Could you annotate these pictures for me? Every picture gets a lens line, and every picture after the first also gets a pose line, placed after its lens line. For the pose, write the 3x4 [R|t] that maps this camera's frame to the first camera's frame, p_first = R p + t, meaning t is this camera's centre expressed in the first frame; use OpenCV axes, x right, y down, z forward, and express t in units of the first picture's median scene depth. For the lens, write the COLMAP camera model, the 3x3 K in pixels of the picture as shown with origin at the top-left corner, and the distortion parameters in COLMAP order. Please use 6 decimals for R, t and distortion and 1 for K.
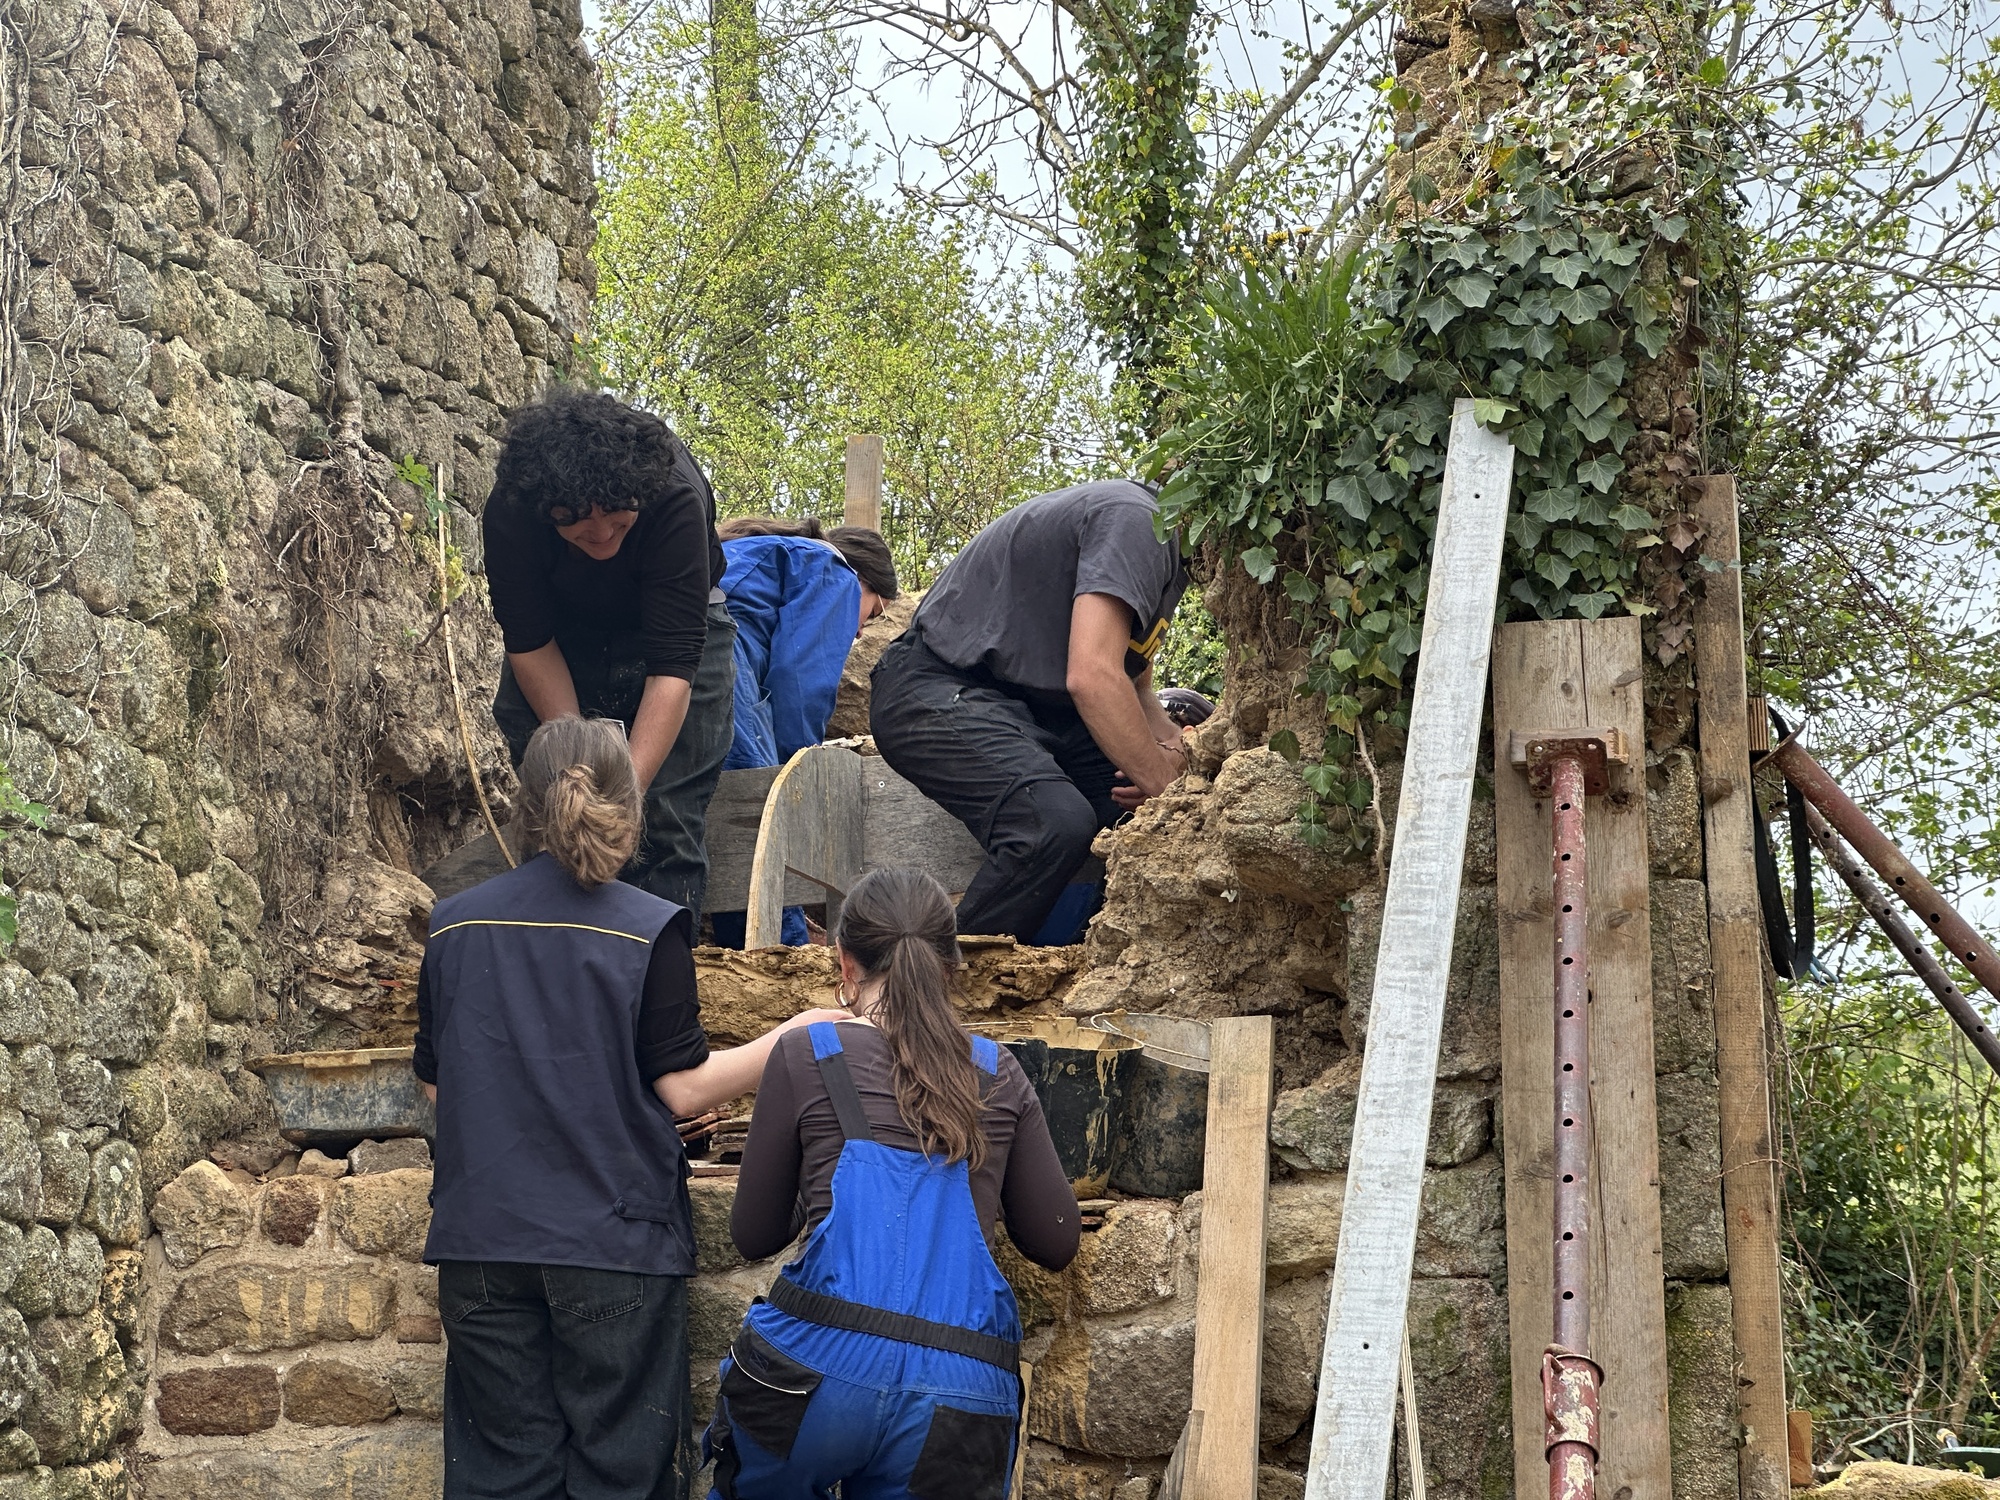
lens RADIAL K [[4489.9, 0, 999.8], [0, 4489.9, 751.5], [0, 0, 1]] dist [0.008355, 0.000000]
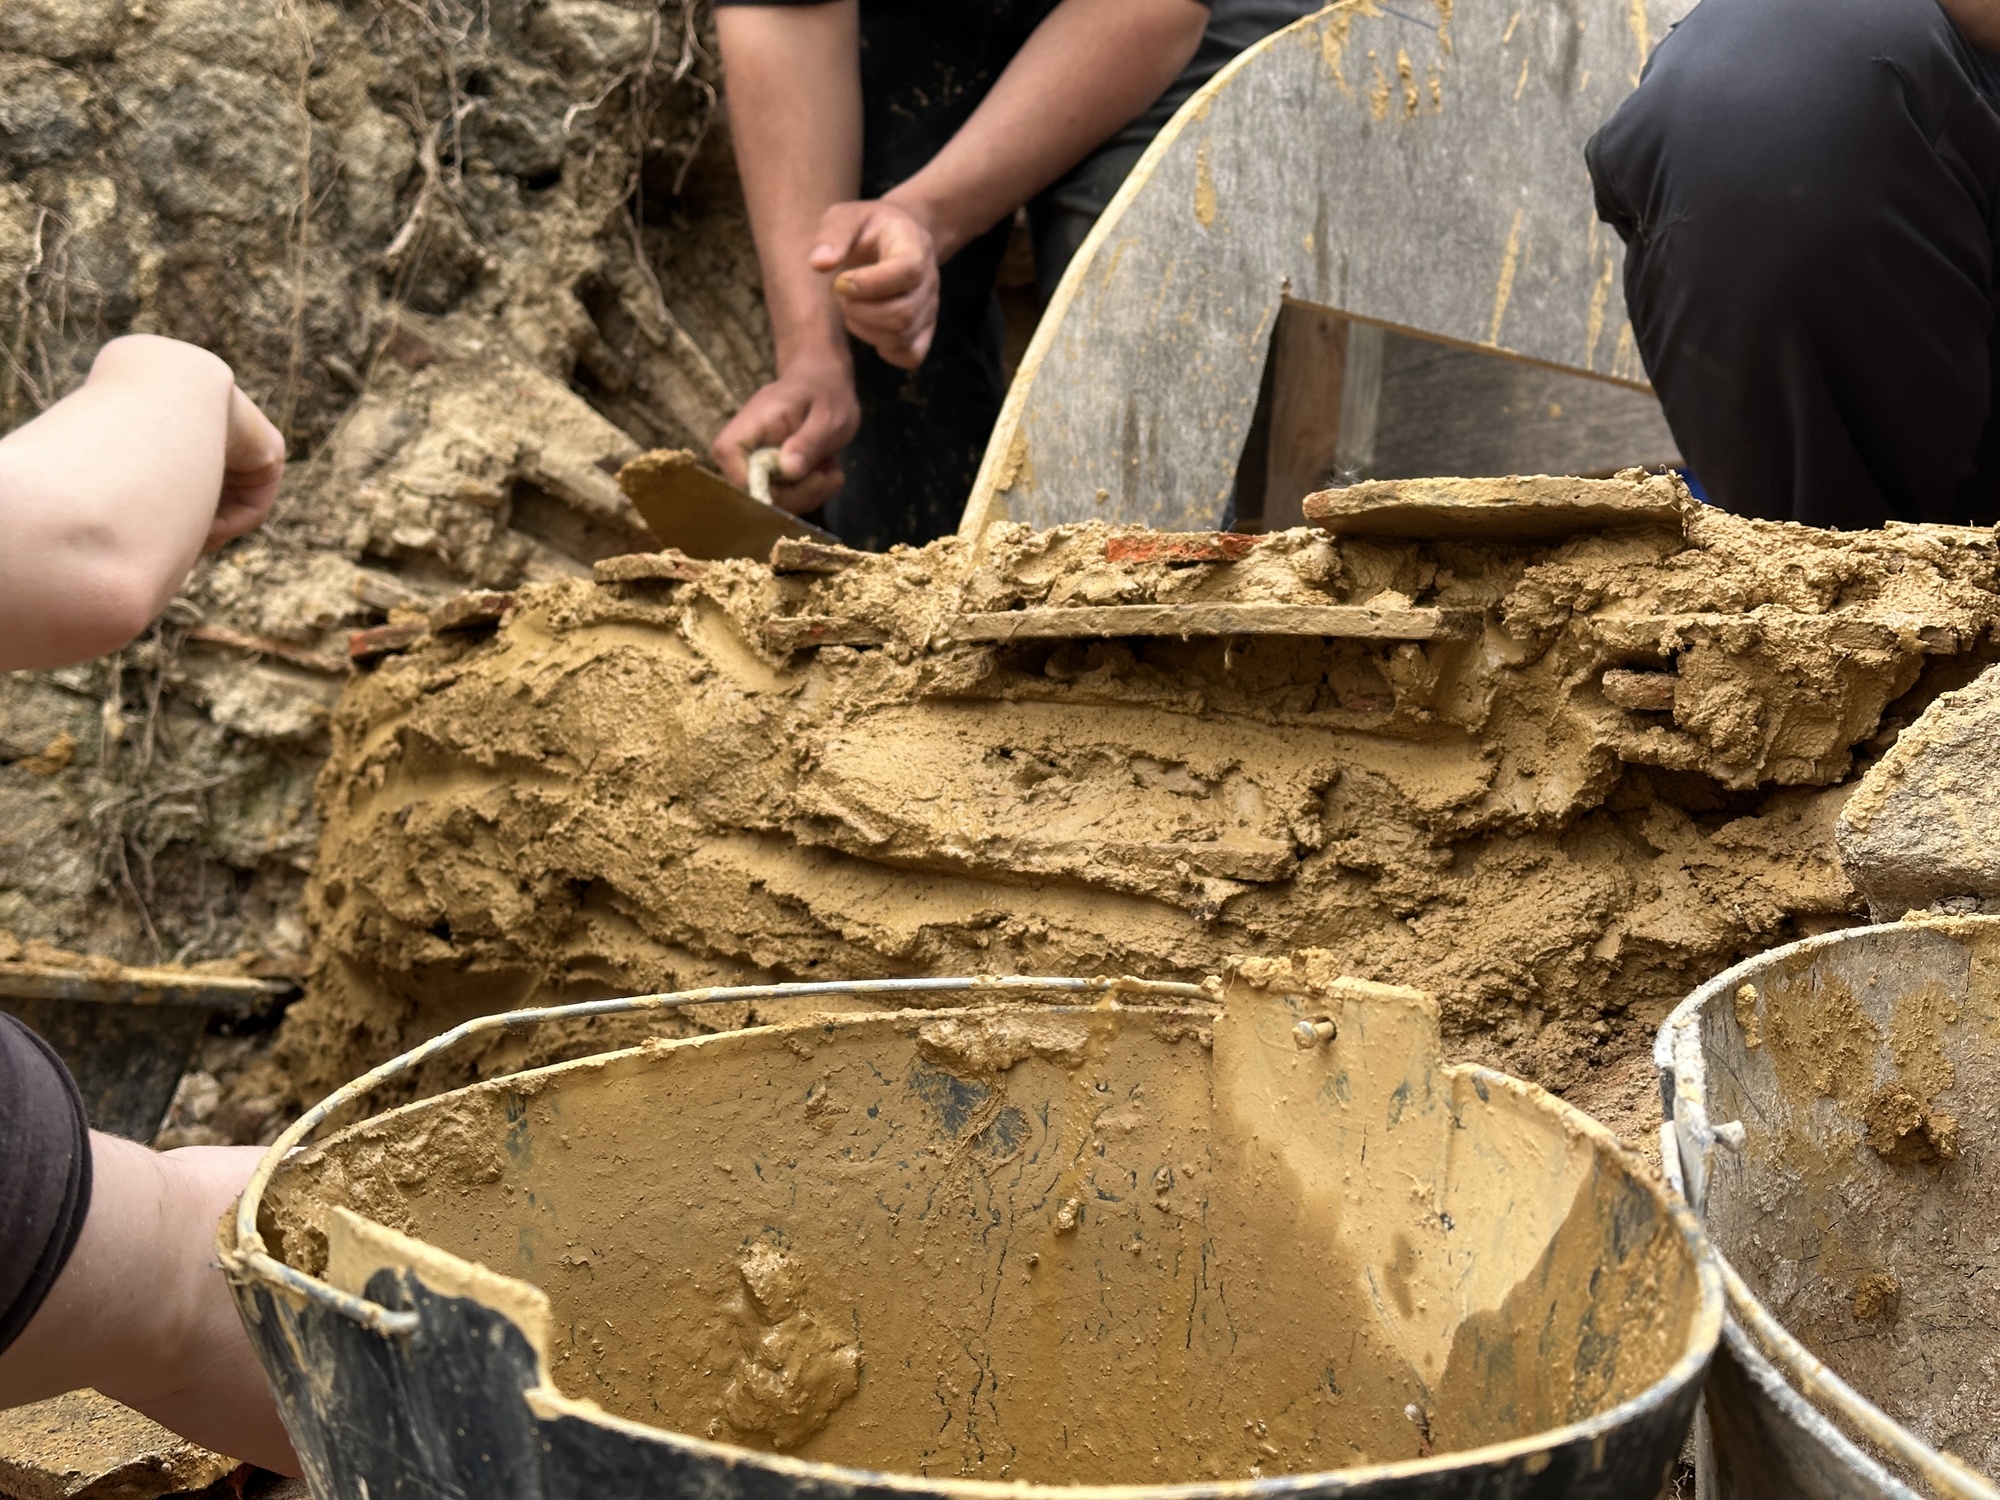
lens RADIAL K [[2756.2, 0, 1000.1], [0, 2756.2, 750.1], [0, 0, 1]] dist [-0.000741, 0.000000]
pose [[0.801935, 0.024906, -0.596892, 0.054536], [0.035939, 0.995310, 0.089815, 0.041165], [0.596330, -0.093478, 0.797278, 0.878196]]
